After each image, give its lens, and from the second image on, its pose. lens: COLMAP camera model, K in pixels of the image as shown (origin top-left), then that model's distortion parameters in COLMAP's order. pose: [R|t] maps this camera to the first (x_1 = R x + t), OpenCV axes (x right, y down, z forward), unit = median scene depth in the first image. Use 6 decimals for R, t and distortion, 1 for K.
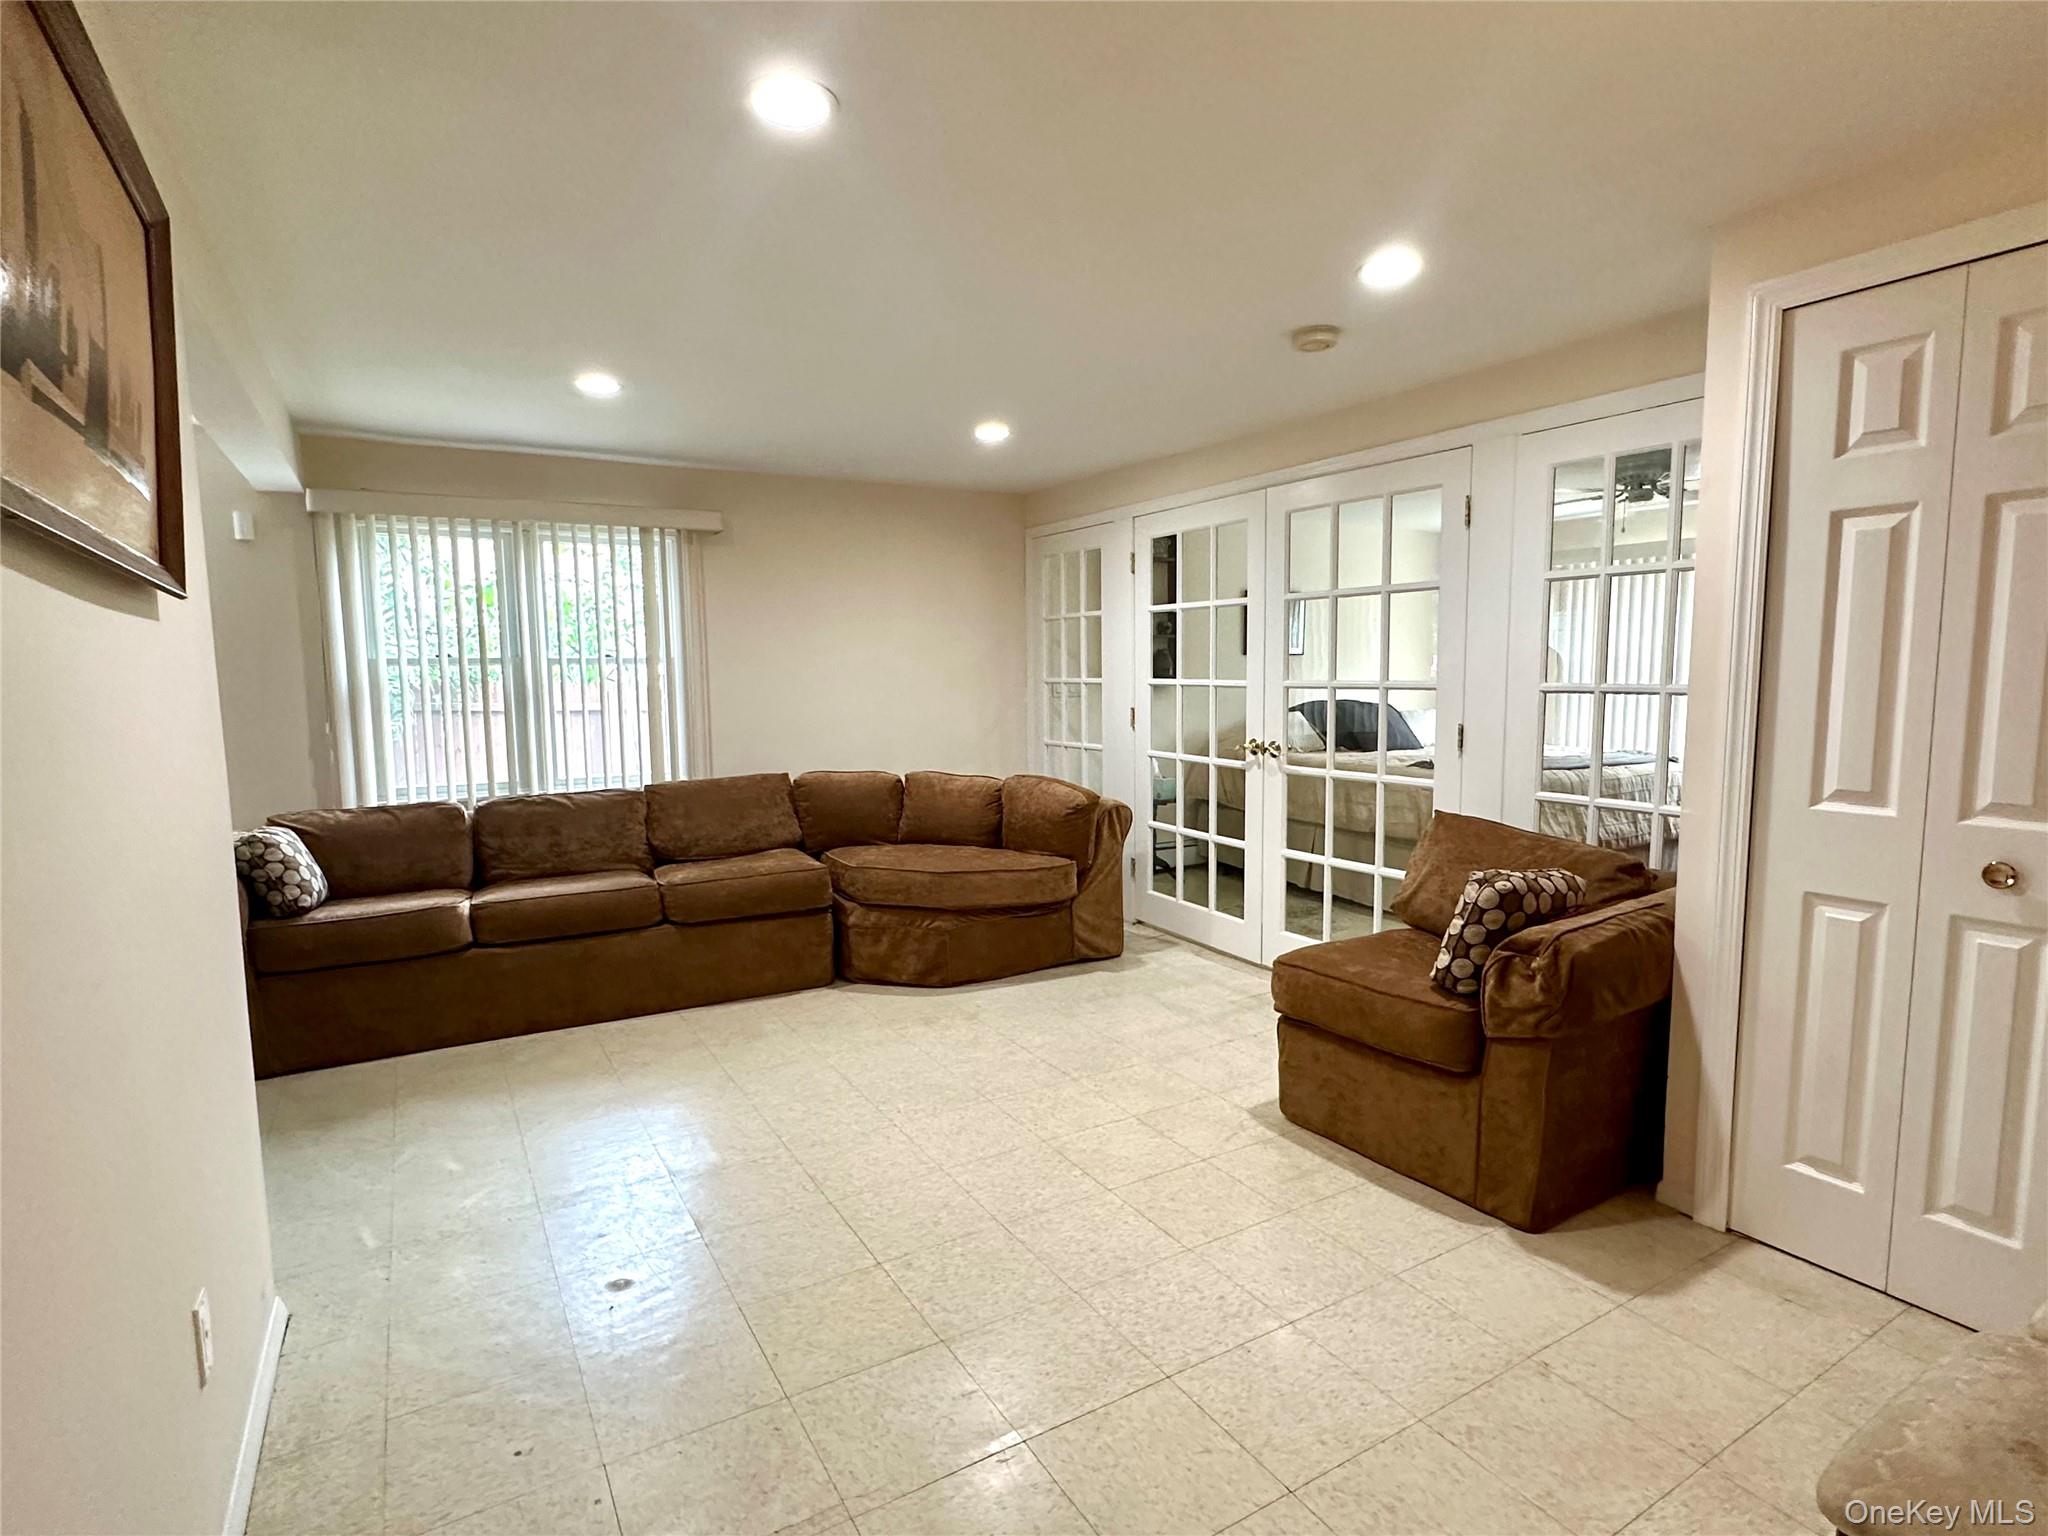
lens RADIAL K [[1017.7, 0, 1024.0], [0, 1017.7, 768.0], [0, 0, 1]] dist [-0.000344, -0.000052]
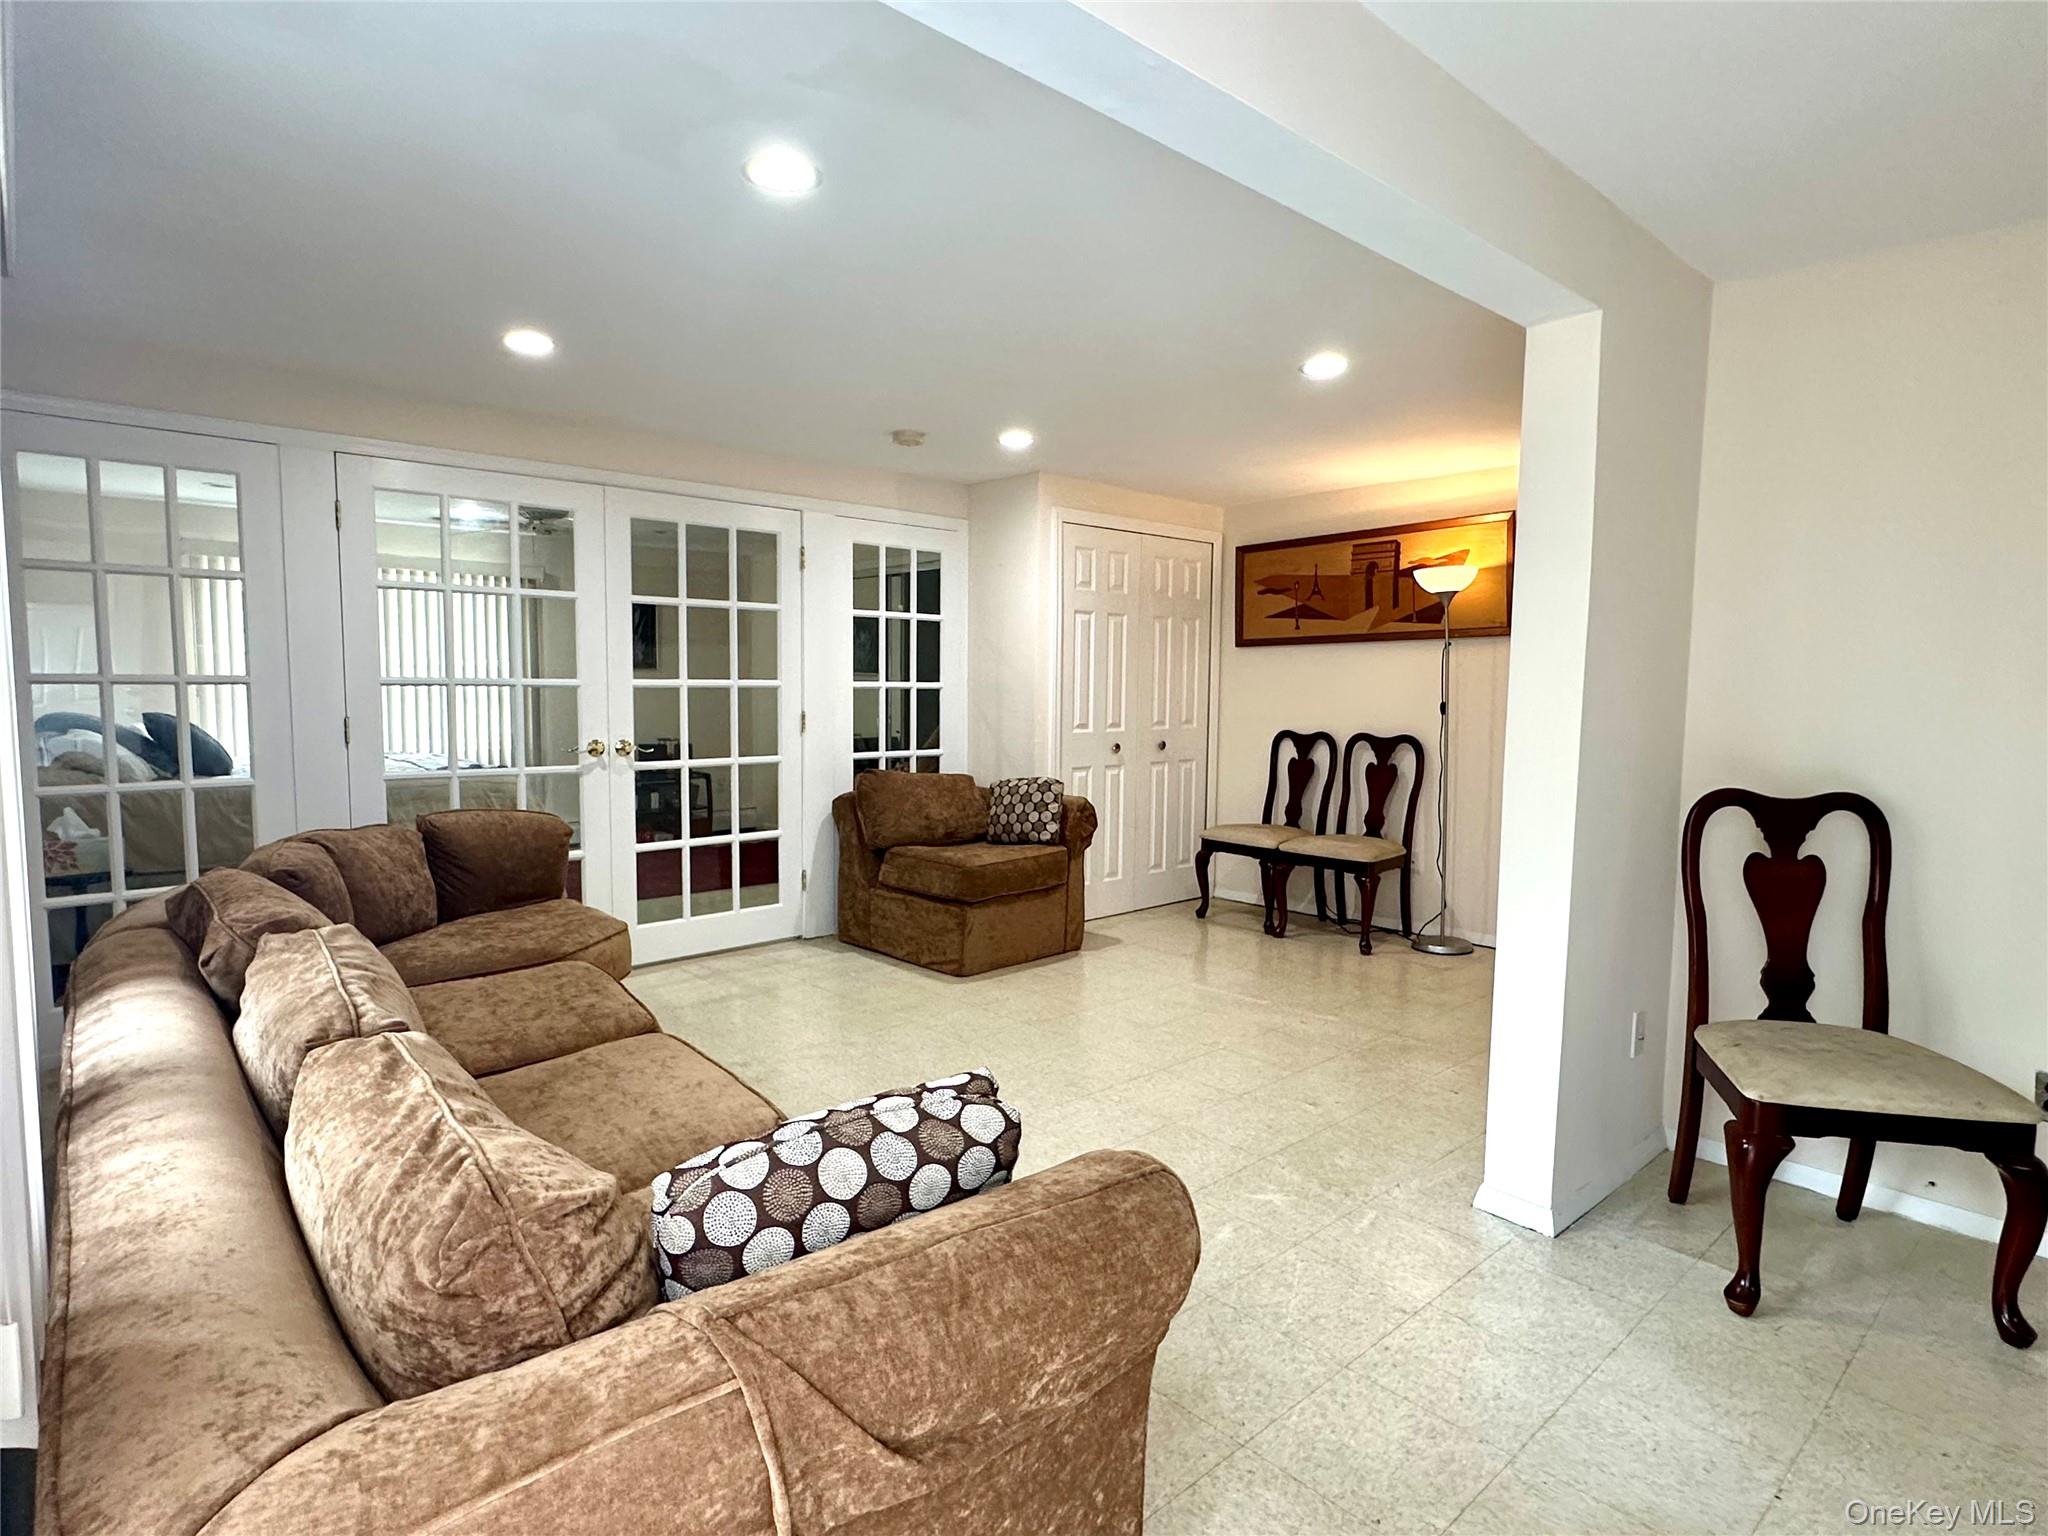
lens RADIAL K [[1093.1, 0, 1024.0], [0, 1093.1, 768.0], [0, 0, 1]] dist [0.000052, -0.000025]
pose [[-0.187678, -0.067355, 0.979919, -0.927553], [0.090730, 0.992192, 0.085576, -0.057585], [-0.978031, 0.104968, -0.180102, 0.850323]]
